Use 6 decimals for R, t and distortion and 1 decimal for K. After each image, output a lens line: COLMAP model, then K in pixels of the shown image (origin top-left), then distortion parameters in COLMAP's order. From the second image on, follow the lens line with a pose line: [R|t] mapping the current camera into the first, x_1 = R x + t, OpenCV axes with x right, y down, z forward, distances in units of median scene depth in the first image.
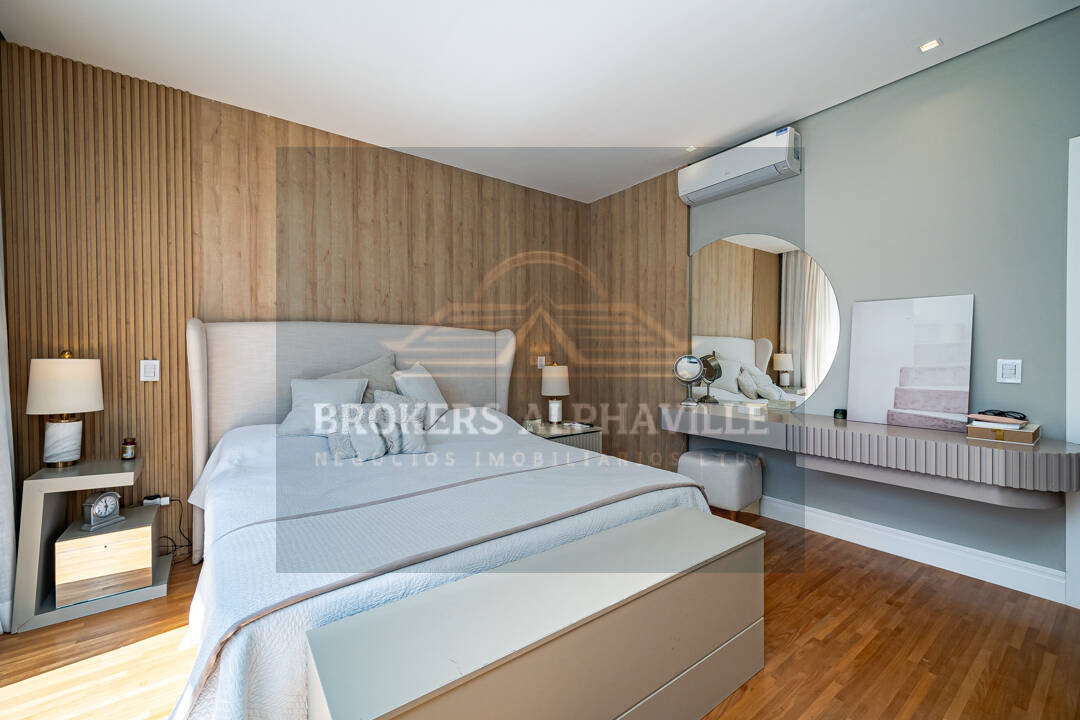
lens RADIAL K [[436.9, 0, 534.6], [0, 436.9, 358.3], [0, 0, 1]] dist [0.000455, 0.000047]
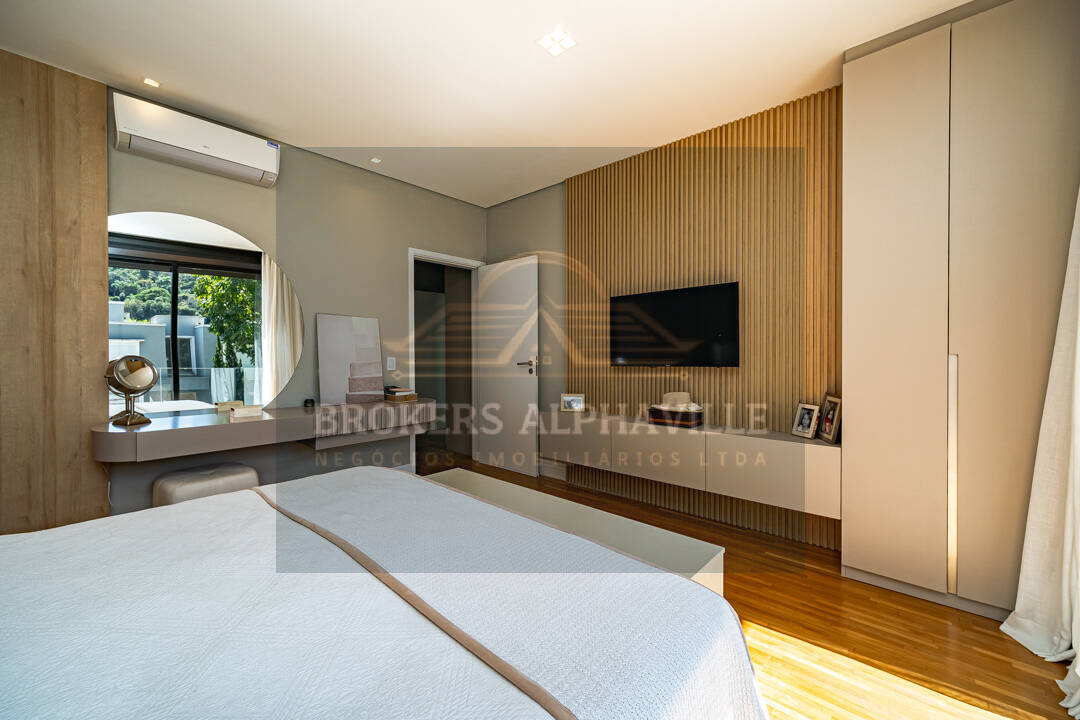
lens RADIAL K [[436.9, 0, 534.6], [0, 436.9, 358.3], [0, 0, 1]] dist [0.000455, 0.000047]
pose [[-0.196855, -0.008137, 0.980399, -0.731509], [0.011975, 0.999871, 0.010703, -0.005023], [-0.980359, 0.013847, -0.196733, 0.714990]]
